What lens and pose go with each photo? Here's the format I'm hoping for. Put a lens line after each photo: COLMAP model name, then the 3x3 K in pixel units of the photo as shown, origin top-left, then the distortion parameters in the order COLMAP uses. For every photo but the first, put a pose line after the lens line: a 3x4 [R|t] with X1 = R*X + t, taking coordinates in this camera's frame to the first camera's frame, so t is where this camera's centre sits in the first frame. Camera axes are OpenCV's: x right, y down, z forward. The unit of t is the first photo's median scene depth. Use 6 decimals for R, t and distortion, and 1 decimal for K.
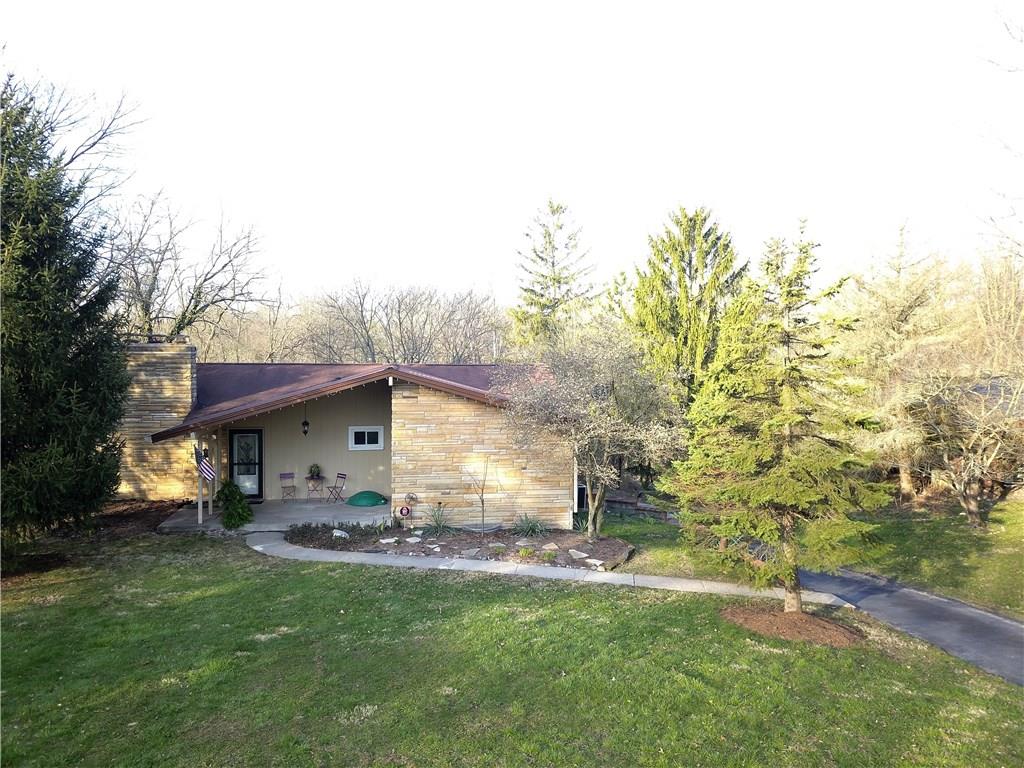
lens RADIAL K [[766.9, 0, 517.5], [0, 766.9, 373.9], [0, 0, 1]] dist [0.023960, -0.041887]
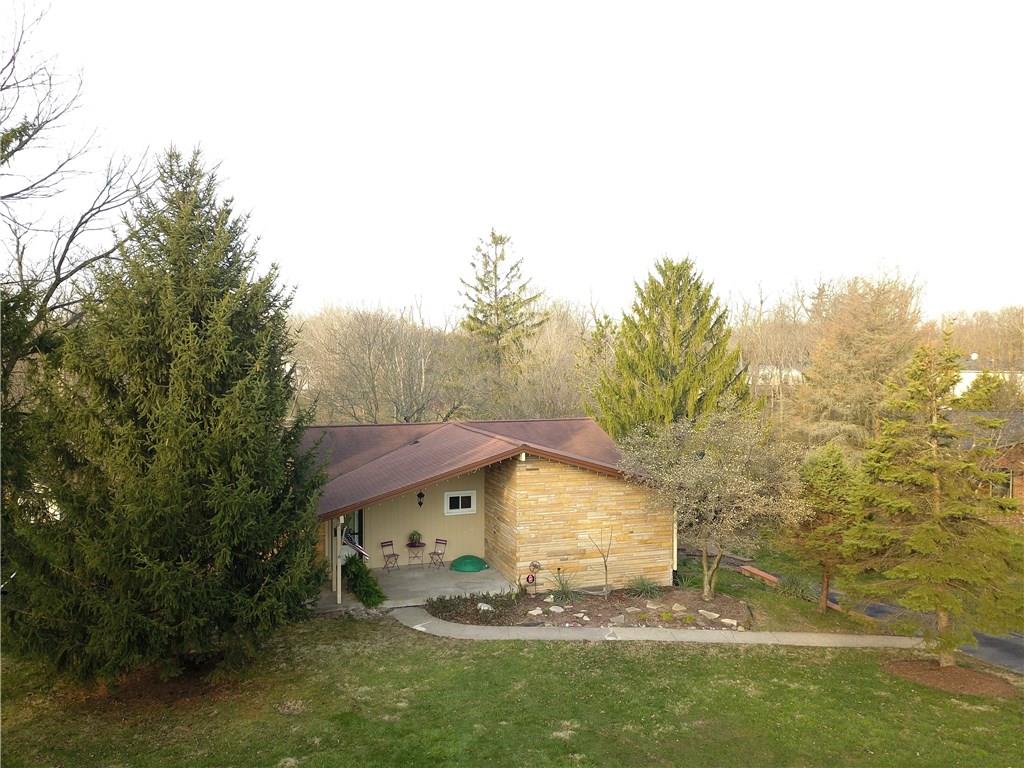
lens RADIAL K [[766.9, 0, 518.9], [0, 766.9, 386.0], [0, 0, 1]] dist [0.023960, -0.041887]
pose [[0.981801, -0.004529, 0.189859, -0.353440], [0.002413, 0.999932, 0.011375, -0.095039], [-0.189898, -0.010710, 0.981745, -0.024845]]
